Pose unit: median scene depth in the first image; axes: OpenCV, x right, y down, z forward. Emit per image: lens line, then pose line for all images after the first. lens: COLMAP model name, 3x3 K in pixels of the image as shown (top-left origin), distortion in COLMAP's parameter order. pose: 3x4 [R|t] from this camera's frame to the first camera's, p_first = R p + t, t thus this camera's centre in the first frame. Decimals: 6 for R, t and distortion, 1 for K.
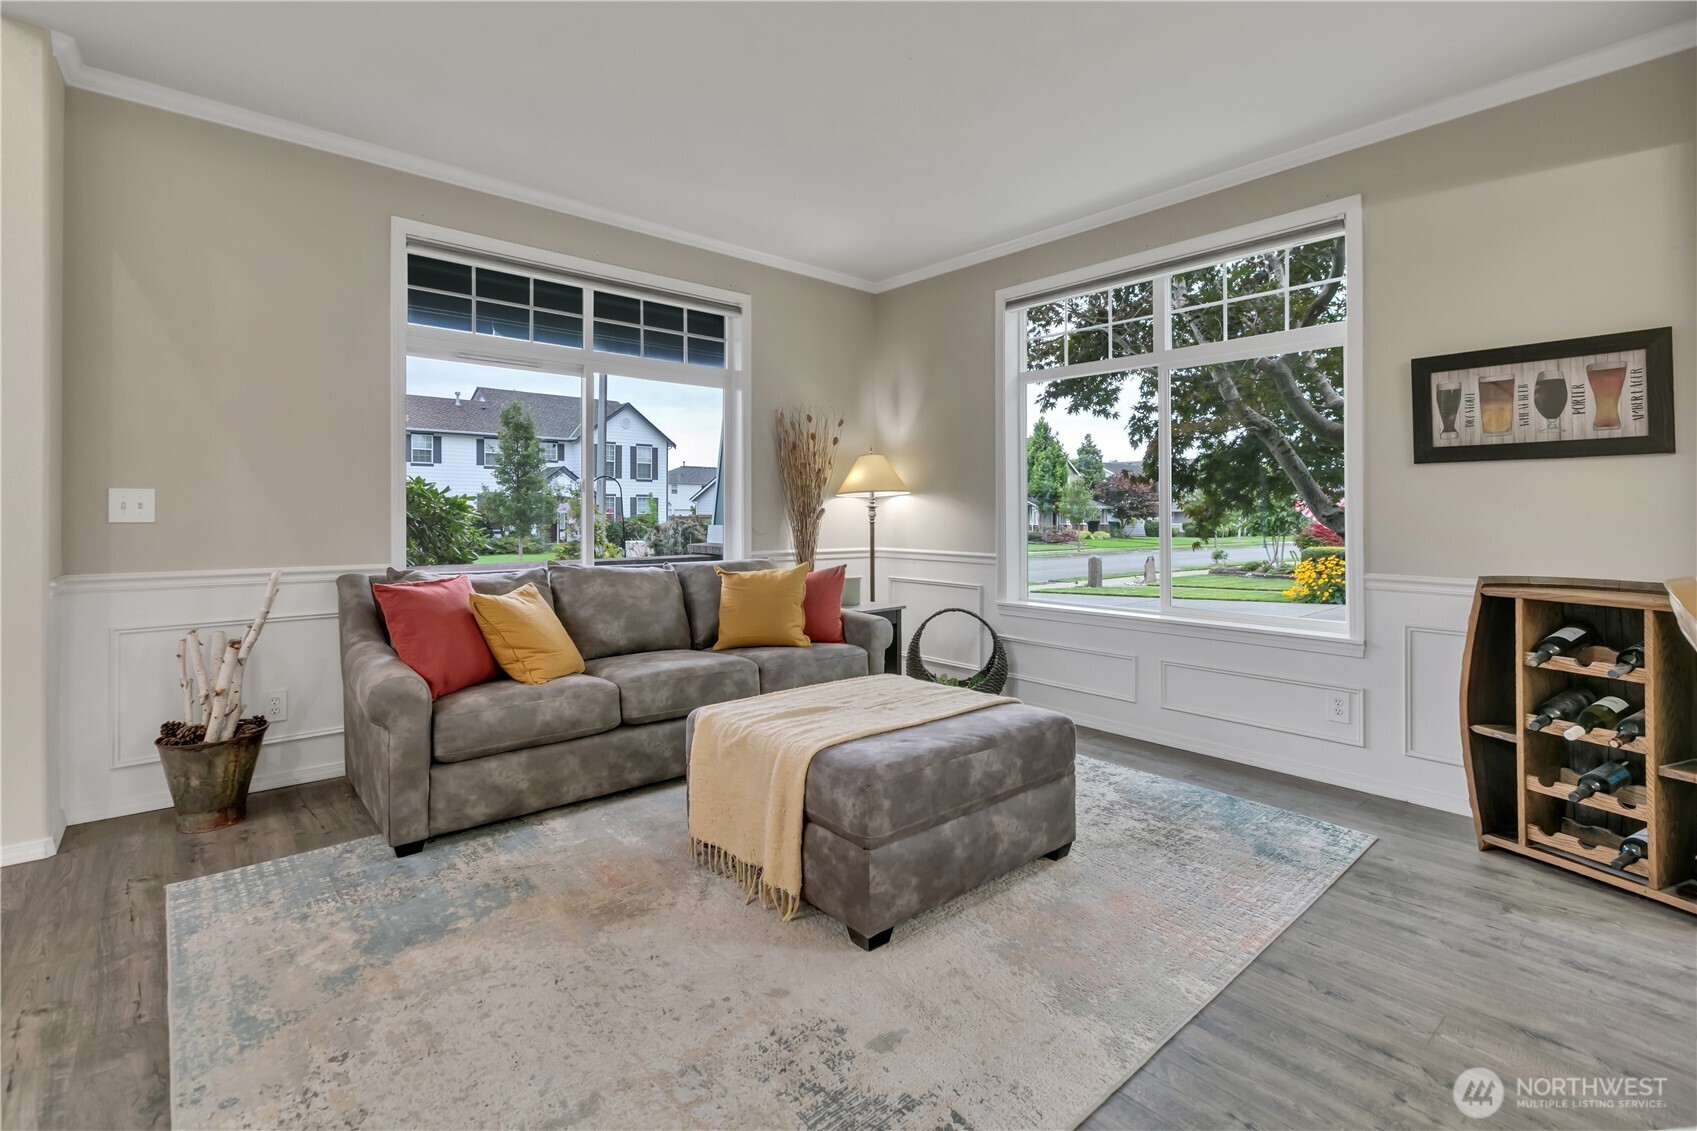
lens RADIAL K [[788.5, 0, 864.1], [0, 788.5, 517.2], [0, 0, 1]] dist [0.001015, 0.000189]
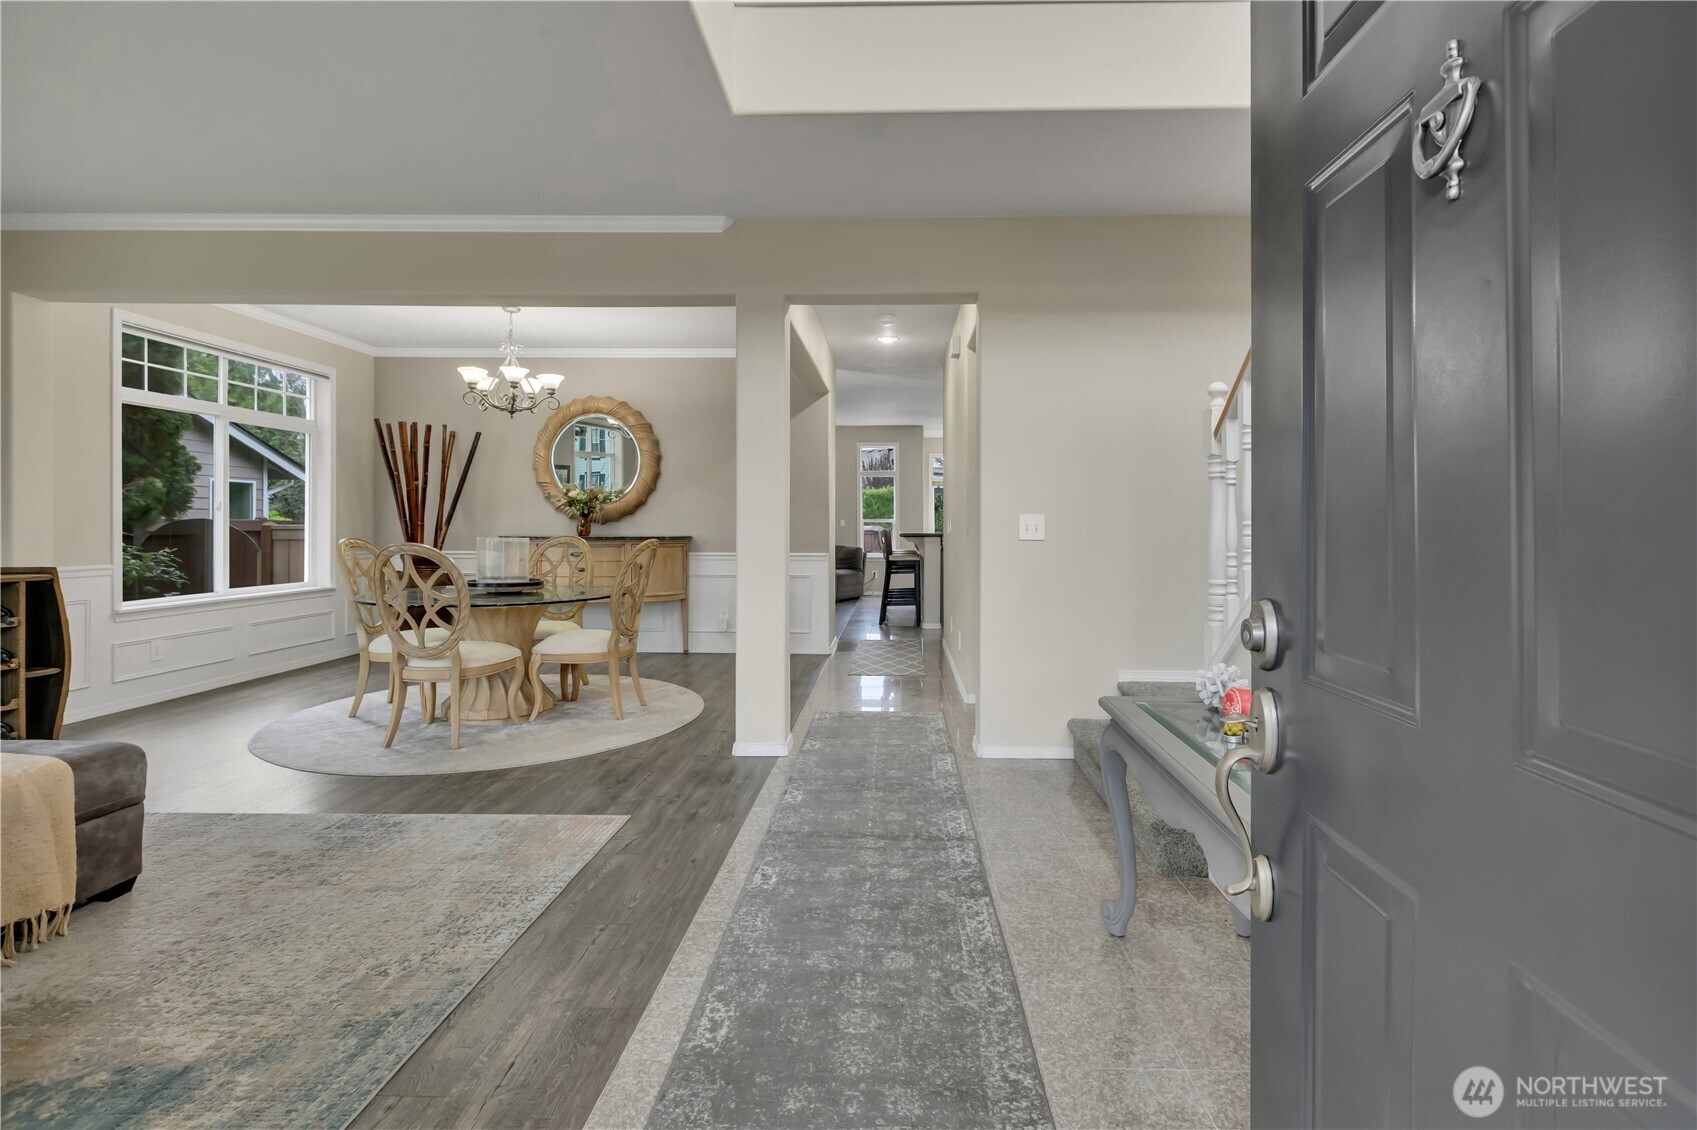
lens RADIAL K [[799.8, 0, 867.3], [0, 799.8, 521.1], [0, 0, 1]] dist [0.017099, -0.000002]
pose [[-0.718176, -0.006244, 0.695833, -1.239770], [-0.002945, 0.999978, 0.005933, -0.022564], [-0.695855, 0.002212, -0.718179, 0.813413]]
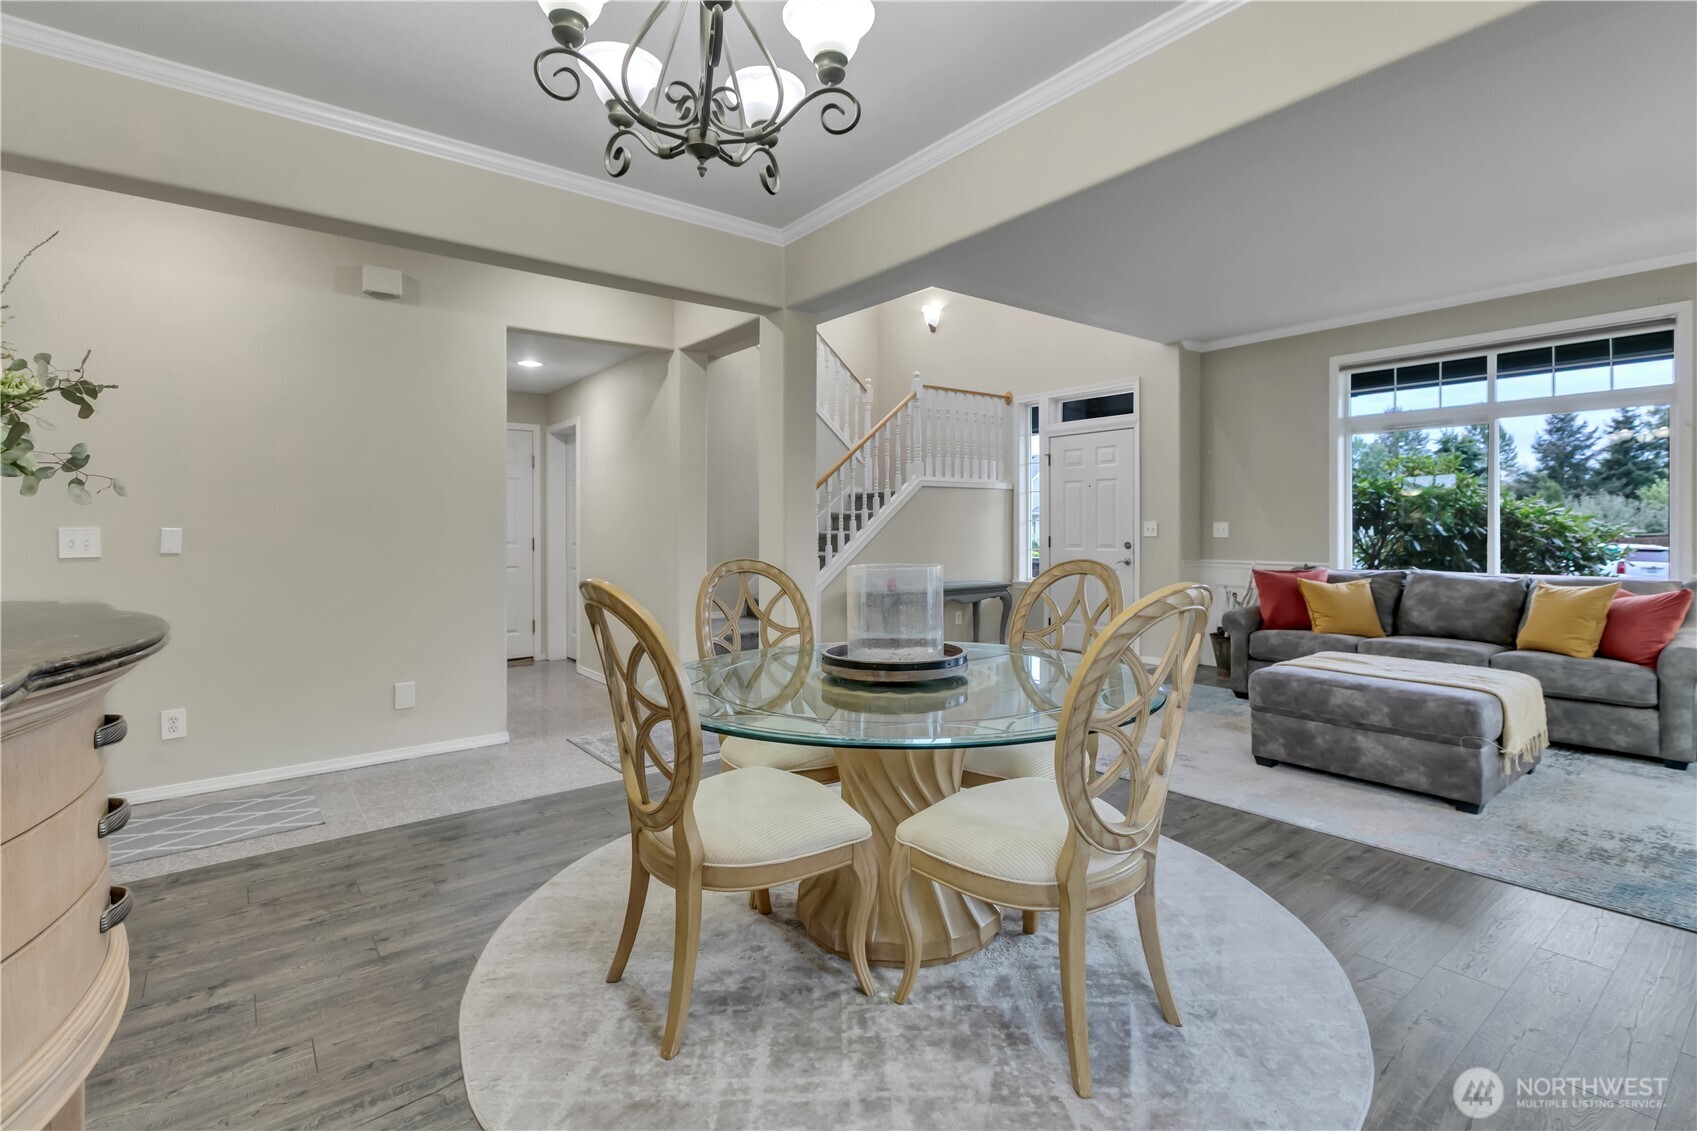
lens RADIAL K [[795.8, 0, 852.5], [0, 795.8, 525.7], [0, 0, 1]] dist [-0.001825, -0.000273]
pose [[-0.064849, -0.006074, -0.997877, 1.458905], [-0.001364, 0.999981, -0.005999, -0.012239], [0.997894, 0.000972, -0.064856, 0.105003]]
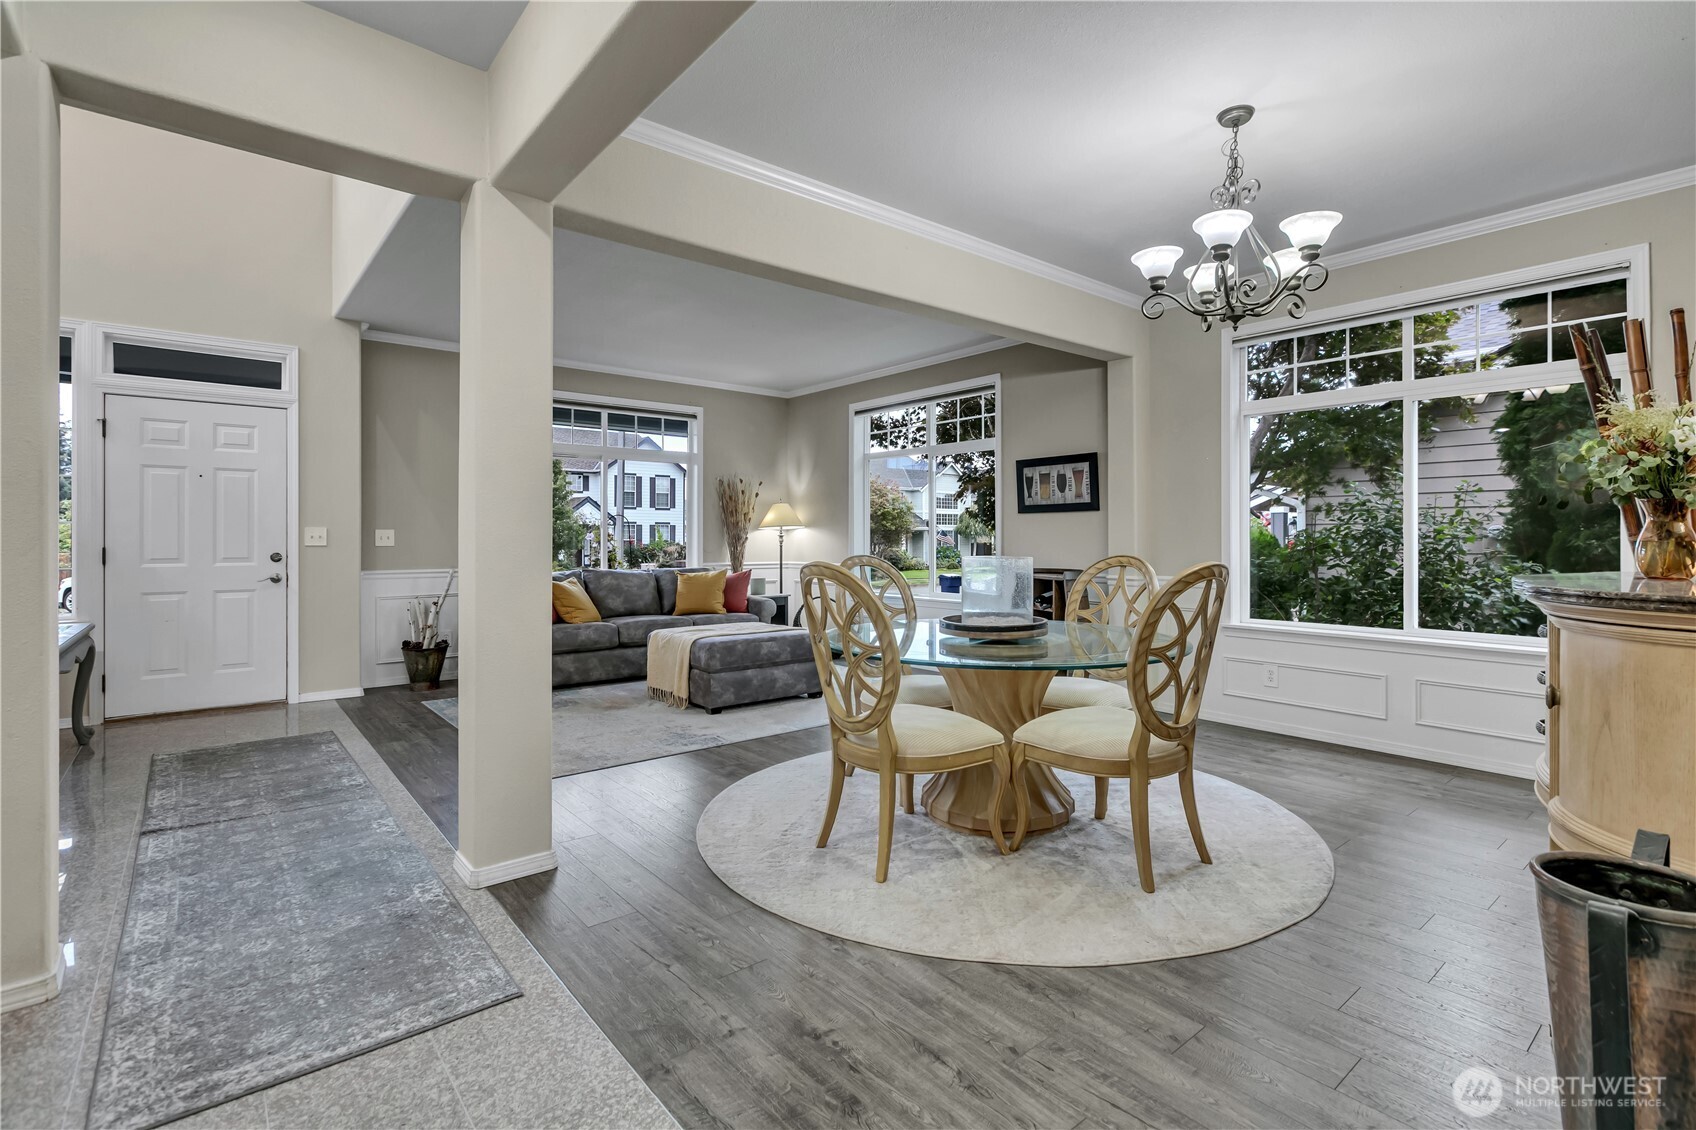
lens RADIAL K [[801.6, 0, 869.5], [0, 801.6, 535.8], [0, 0, 1]] dist [-0.000964, 0.000078]
pose [[0.999642, -0.004876, -0.026304, 0.420118], [0.004660, 0.999955, -0.008254, 0.003058], [0.026343, 0.008128, 0.999620, -1.120232]]
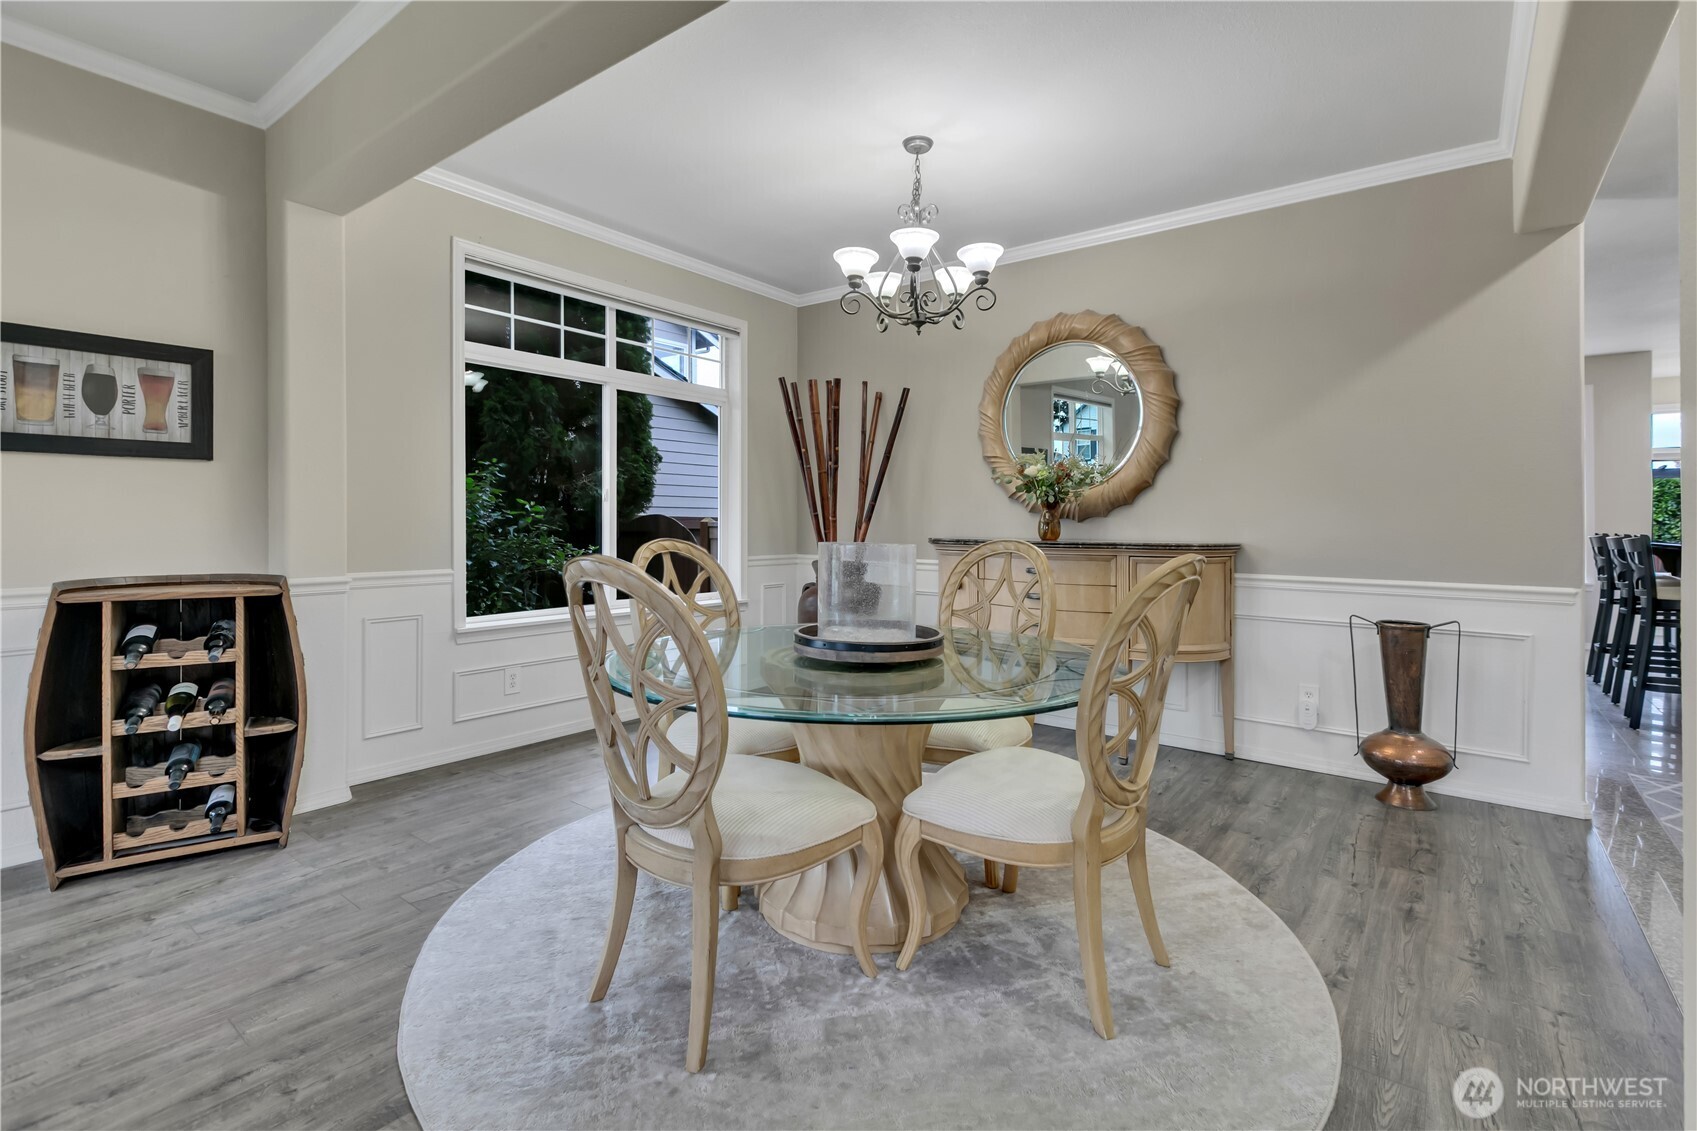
lens RADIAL K [[778.9, 0, 867.1], [0, 778.9, 508.3], [0, 0, 1]] dist [-0.002936, -0.000192]
pose [[-0.196067, 0.010752, 0.980532, -0.248936], [-0.002389, 0.999932, -0.011442, -0.000966], [-0.980588, -0.004586, -0.196028, 0.262490]]
